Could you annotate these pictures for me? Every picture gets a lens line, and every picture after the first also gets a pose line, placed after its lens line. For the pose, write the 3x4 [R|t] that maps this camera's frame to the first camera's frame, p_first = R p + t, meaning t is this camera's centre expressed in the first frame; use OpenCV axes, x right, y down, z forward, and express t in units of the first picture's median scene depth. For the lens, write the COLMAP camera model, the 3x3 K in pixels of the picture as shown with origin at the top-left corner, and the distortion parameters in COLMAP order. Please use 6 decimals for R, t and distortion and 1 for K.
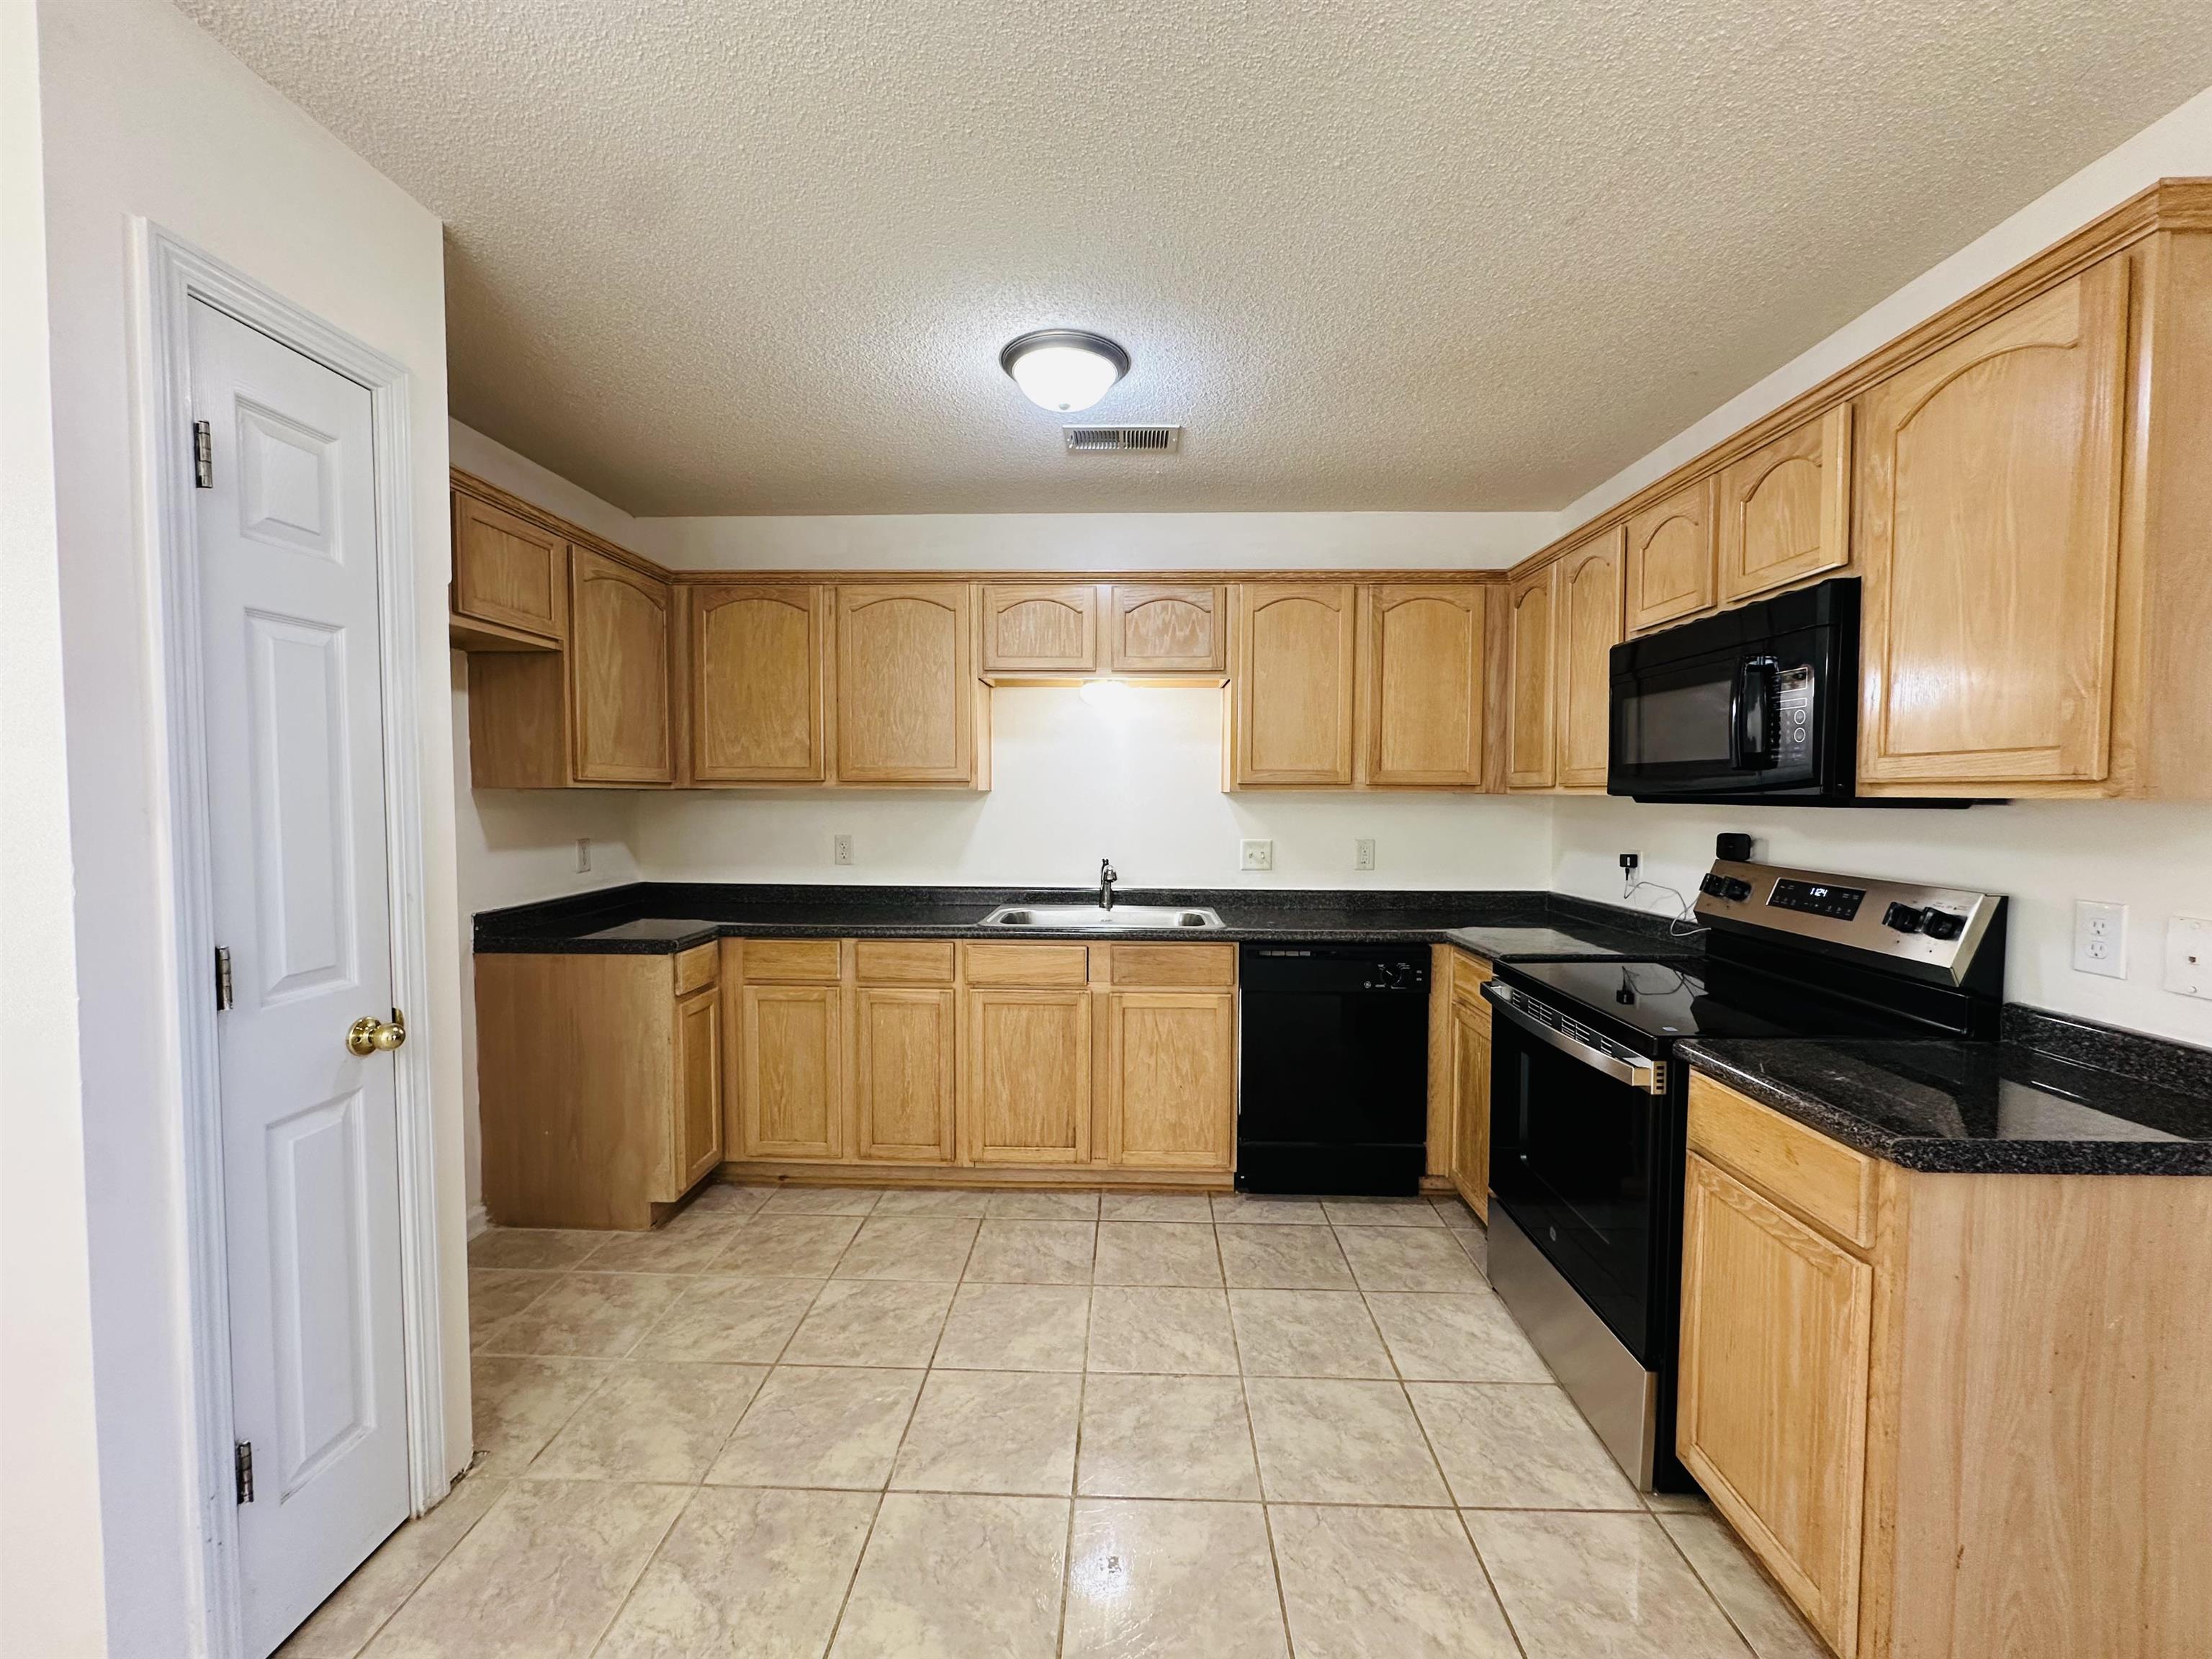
lens RADIAL K [[882.8, 0, 1103.4], [0, 882.8, 827.6], [0, 0, 1]] dist [-0.010670, 0.002916]
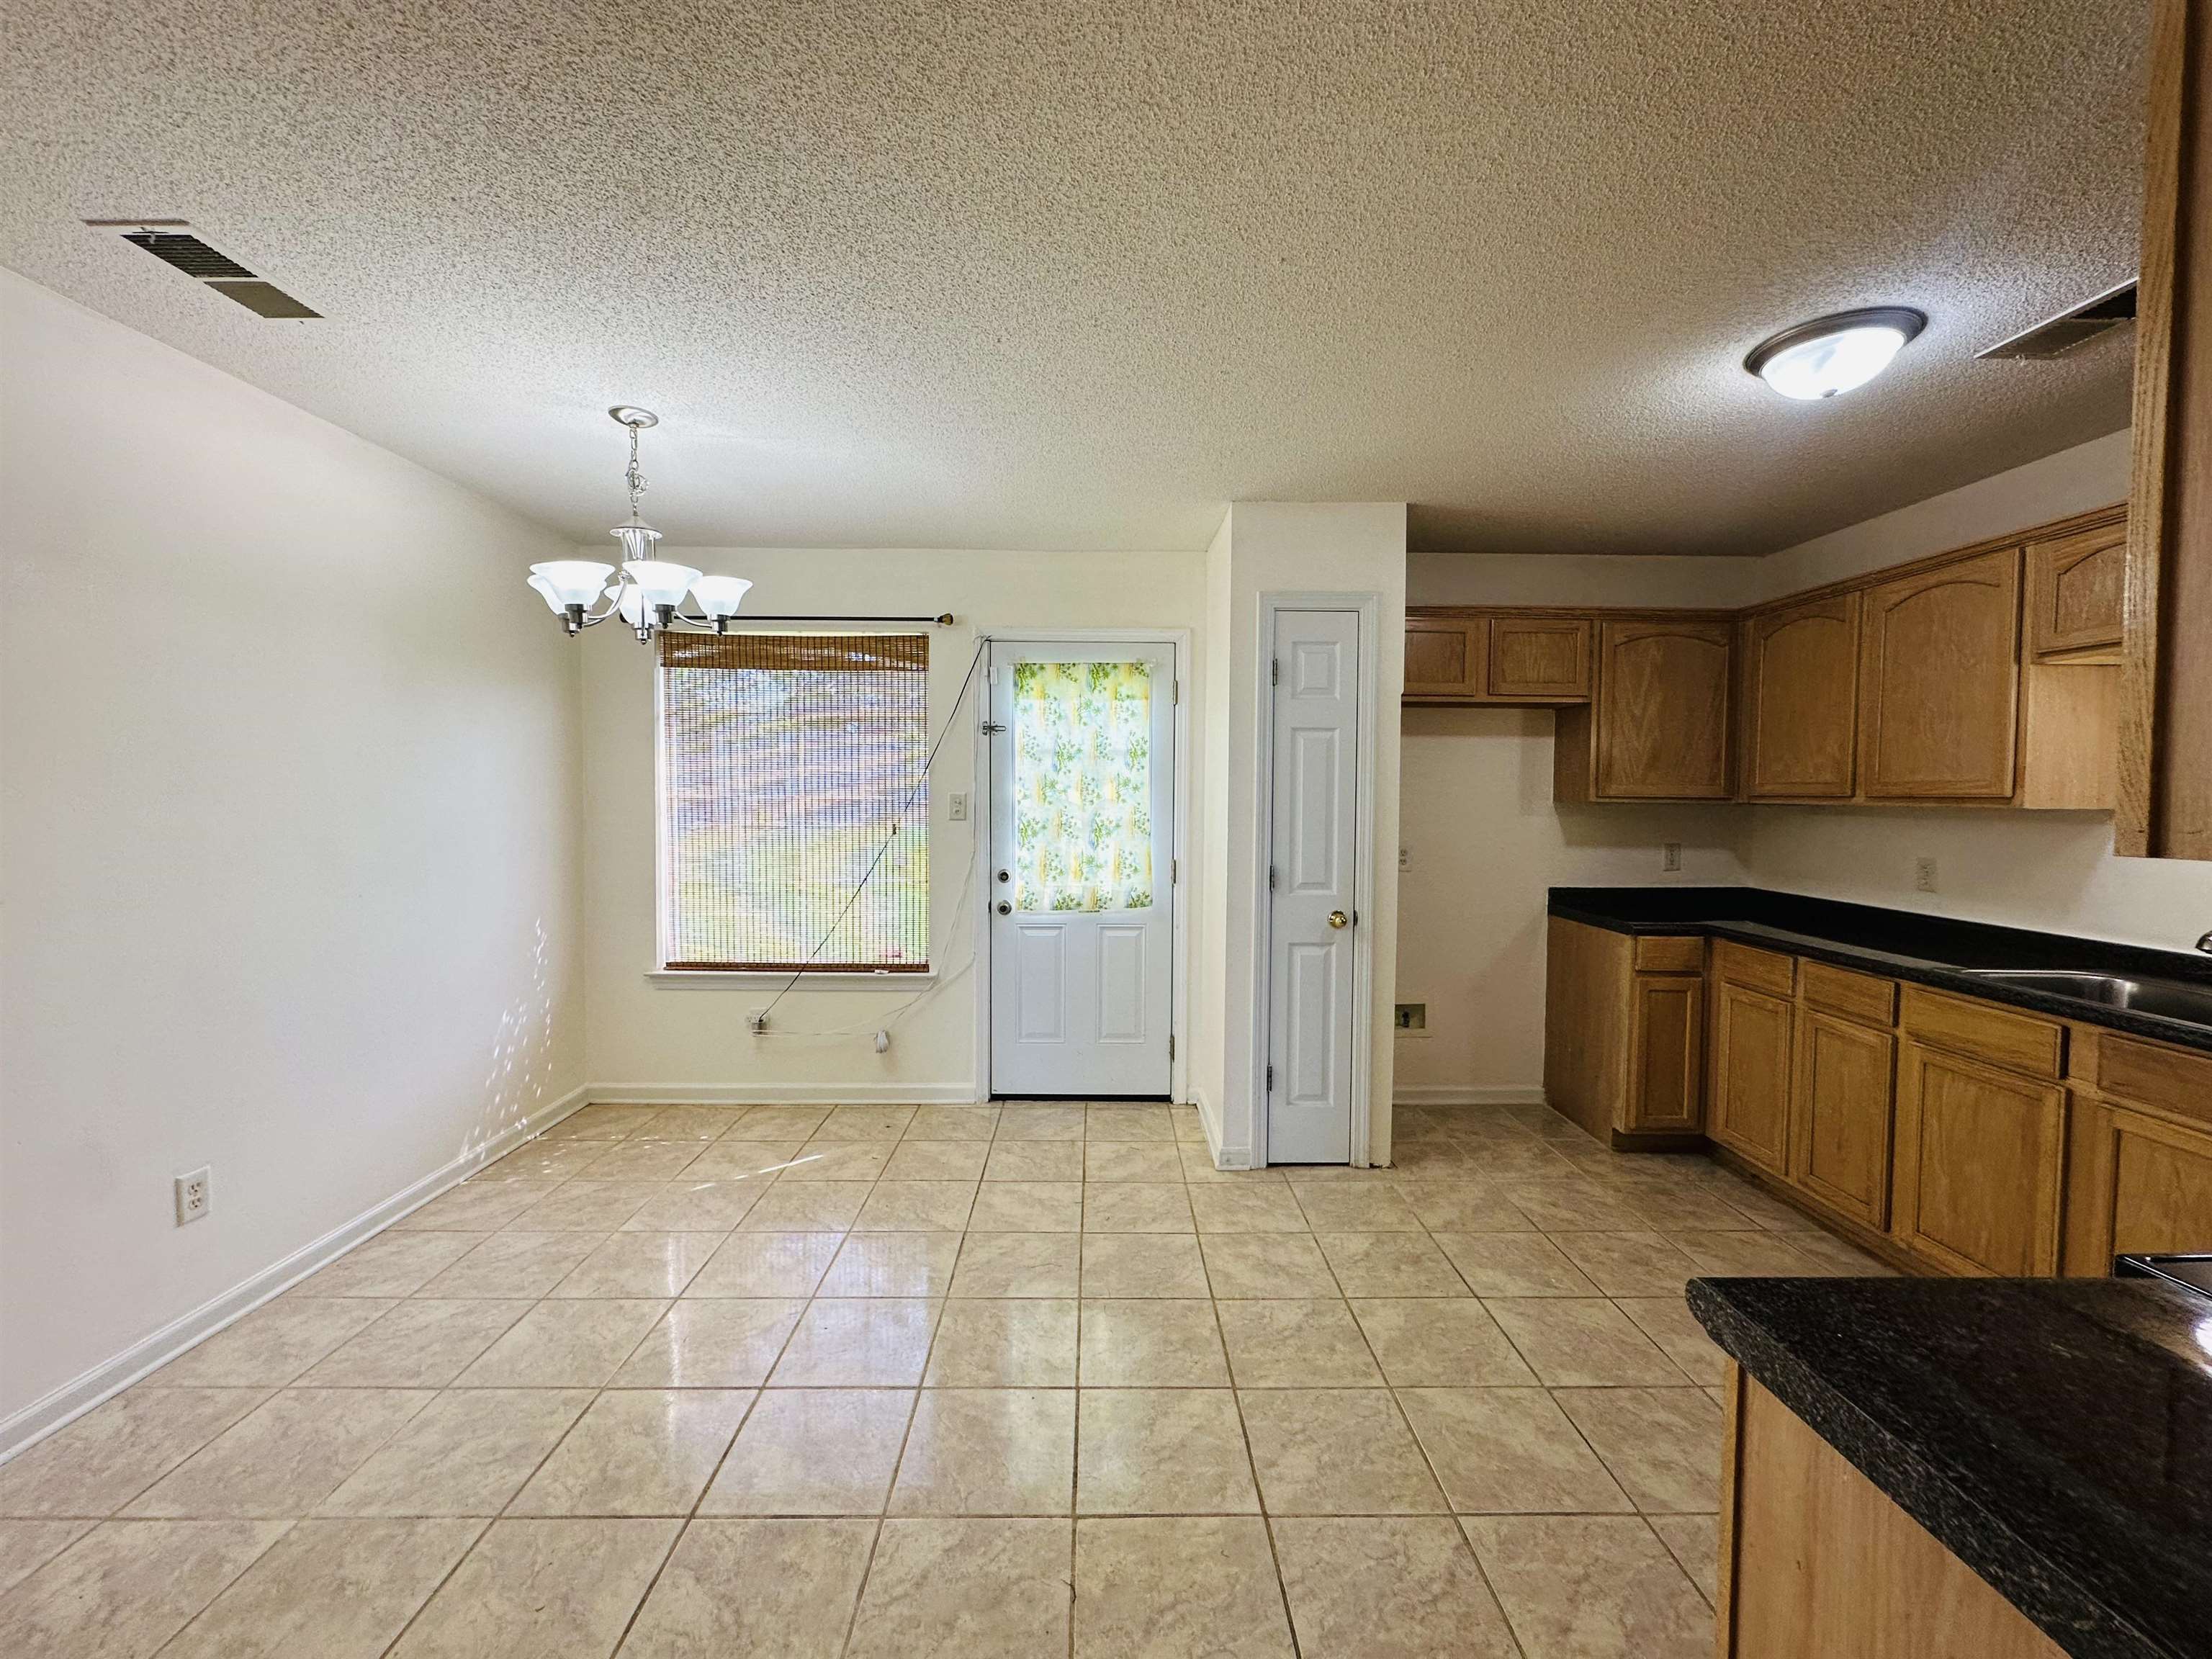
lens RADIAL K [[882.8, 0, 1111.6], [0, 882.8, 826.1], [0, 0, 1]] dist [-0.010670, 0.002916]
pose [[0.050615, 0.035257, -0.998096, 0.683885], [-0.047642, 0.998324, 0.032849, -0.016893], [0.997581, 0.045888, 0.052210, 0.181004]]
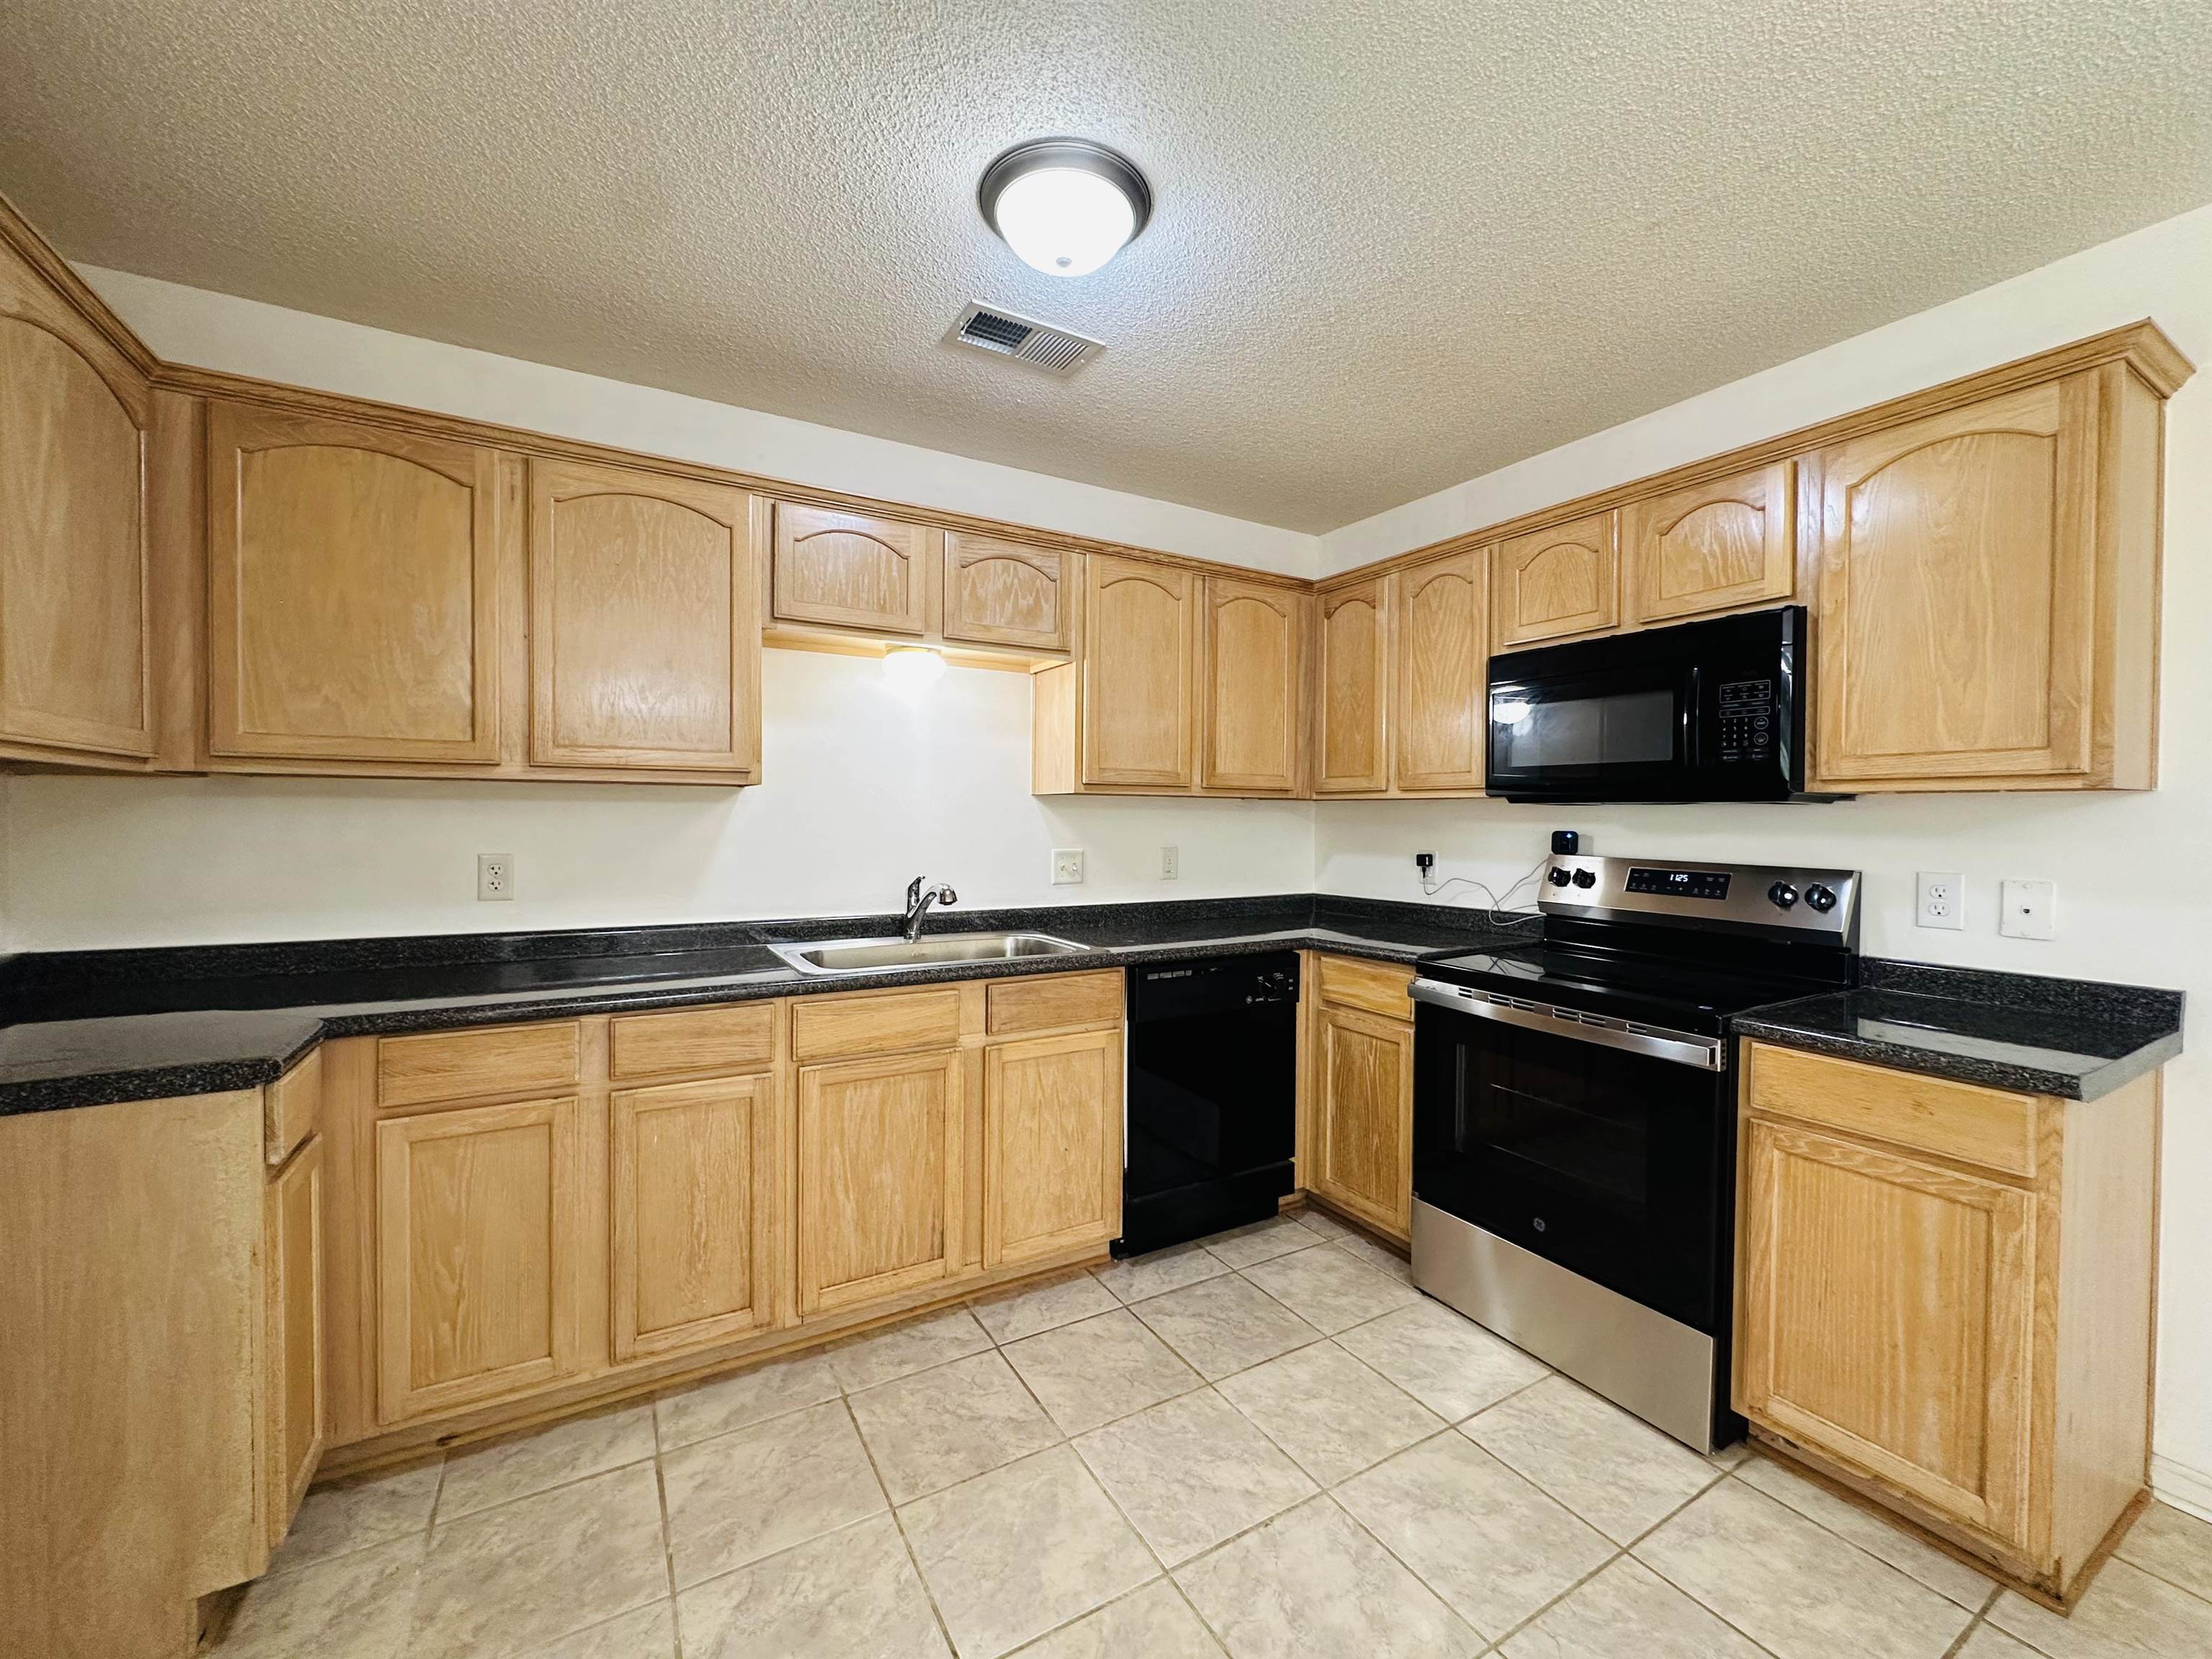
lens RADIAL K [[882.8, 0, 1106.4], [0, 882.8, 828.6], [0, 0, 1]] dist [-0.010670, 0.002916]
pose [[0.846465, -0.005186, 0.532419, -0.330536], [0.016875, 0.999712, -0.017091, 0.010743], [-0.532177, 0.023451, 0.846308, 0.292813]]
